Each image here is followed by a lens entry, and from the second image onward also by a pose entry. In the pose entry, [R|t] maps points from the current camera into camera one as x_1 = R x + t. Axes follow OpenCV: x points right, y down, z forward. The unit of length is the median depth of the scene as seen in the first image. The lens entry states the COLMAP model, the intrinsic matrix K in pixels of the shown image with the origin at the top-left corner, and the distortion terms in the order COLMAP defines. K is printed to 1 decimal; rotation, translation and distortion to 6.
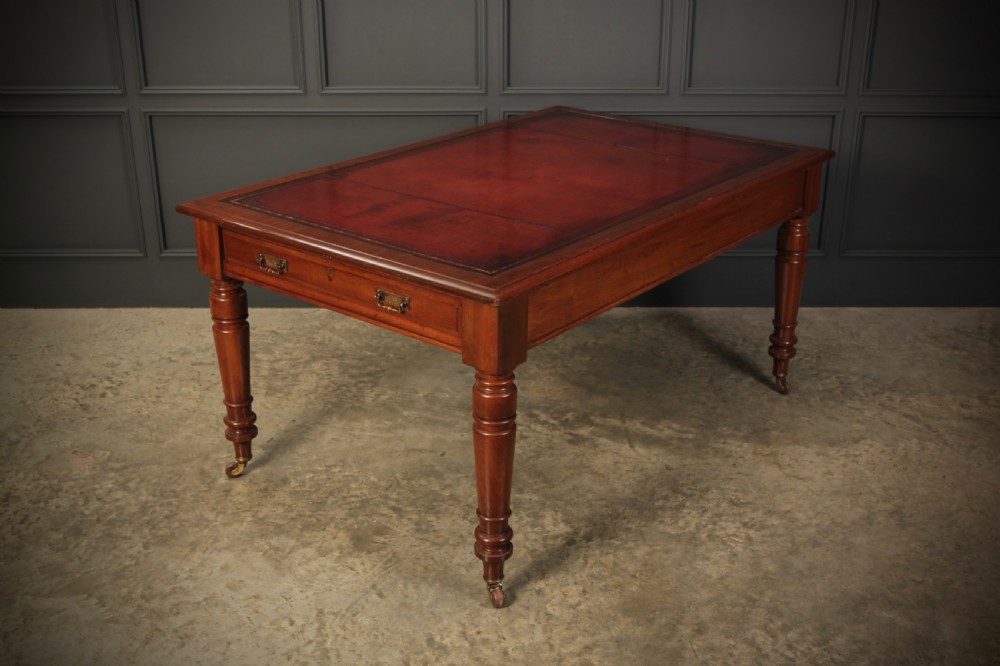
lens RADIAL K [[1087.8, 0, 499.3], [0, 1087.8, 332.6], [0, 0, 1]] dist [-0.047979, 0.013739]
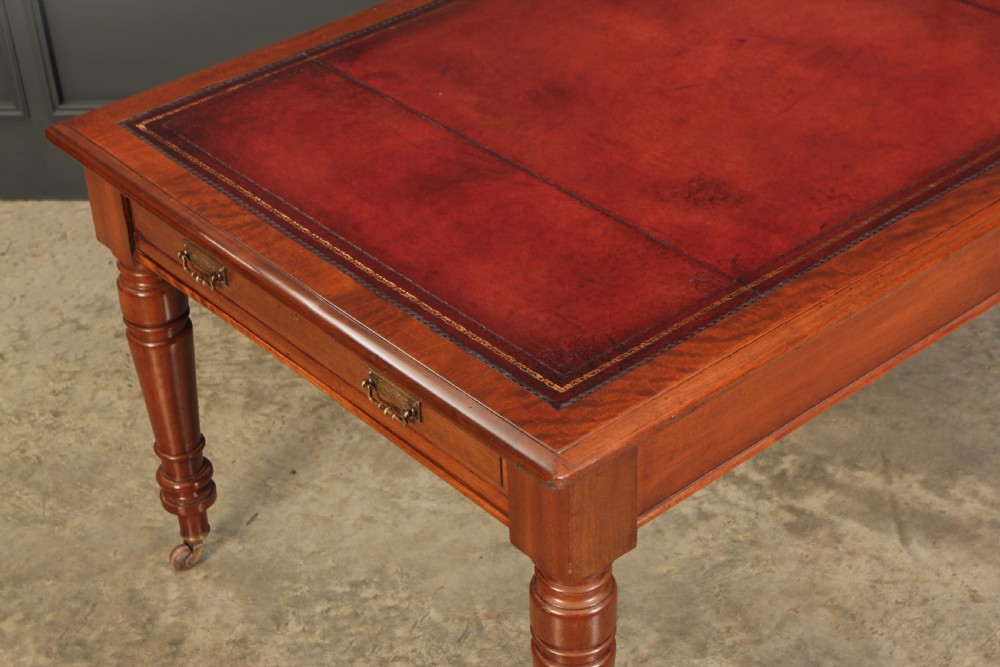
lens RADIAL K [[1700.4, 0, 505.2], [0, 1700.4, 335.1], [0, 0, 1]] dist [0.023363, 0.018639]
pose [[0.996767, 0.000034, -0.080352, -0.010024], [0.015654, 0.980756, 0.194607, -0.178793], [0.078812, -0.195236, 0.977585, 0.180255]]
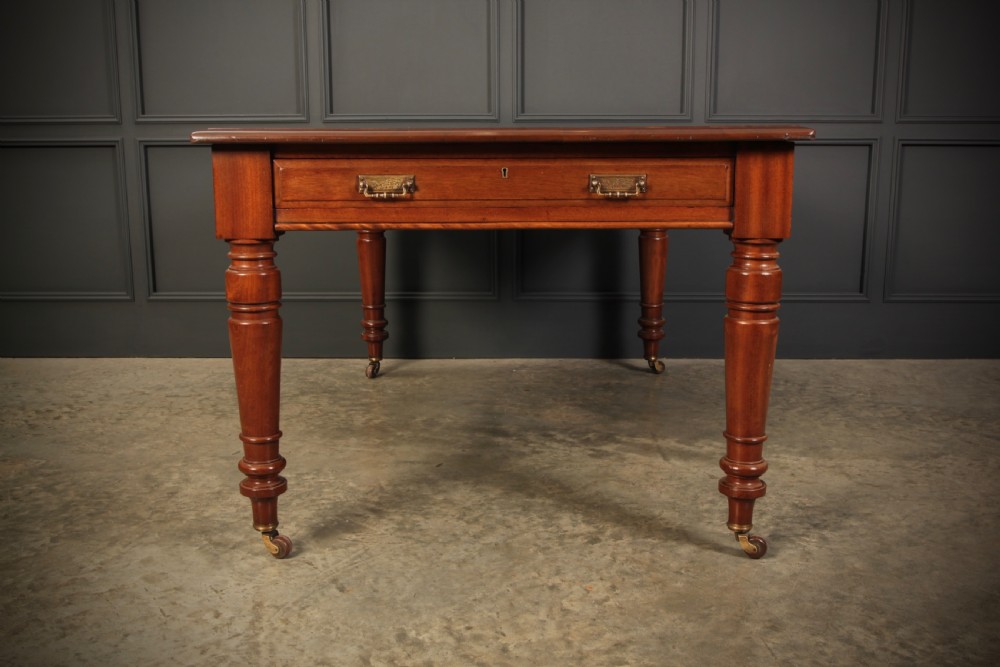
lens RADIAL K [[999.1, 0, 501.9], [0, 999.1, 330.4], [0, 0, 1]] dist [-0.060258, 0.040500]
pose [[0.999727, 0.001723, -0.023315, 0.014693], [-0.006276, 0.980456, -0.196640, 0.170283], [0.022520, 0.196733, 0.980198, 0.246650]]
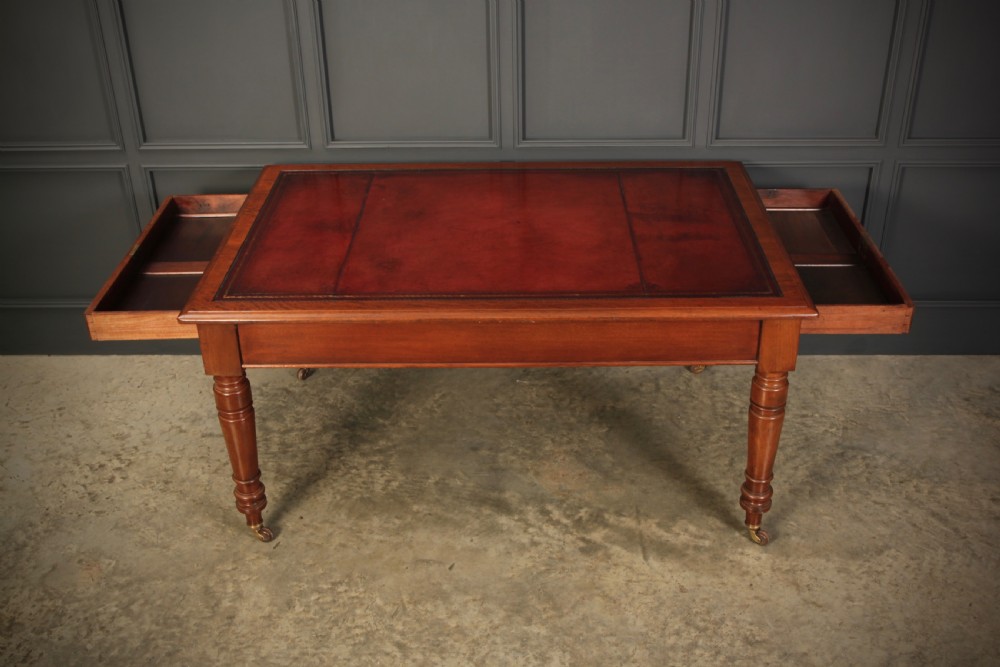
lens RADIAL K [[1046.8, 0, 499.9], [0, 1046.8, 336.3], [0, 0, 1]] dist [-0.055002, 0.037190]
pose [[0.999337, 0.000359, -0.036396, 0.027463], [0.004021, 0.992743, 0.120190, -0.219299], [0.036175, -0.120257, 0.992083, 0.101533]]
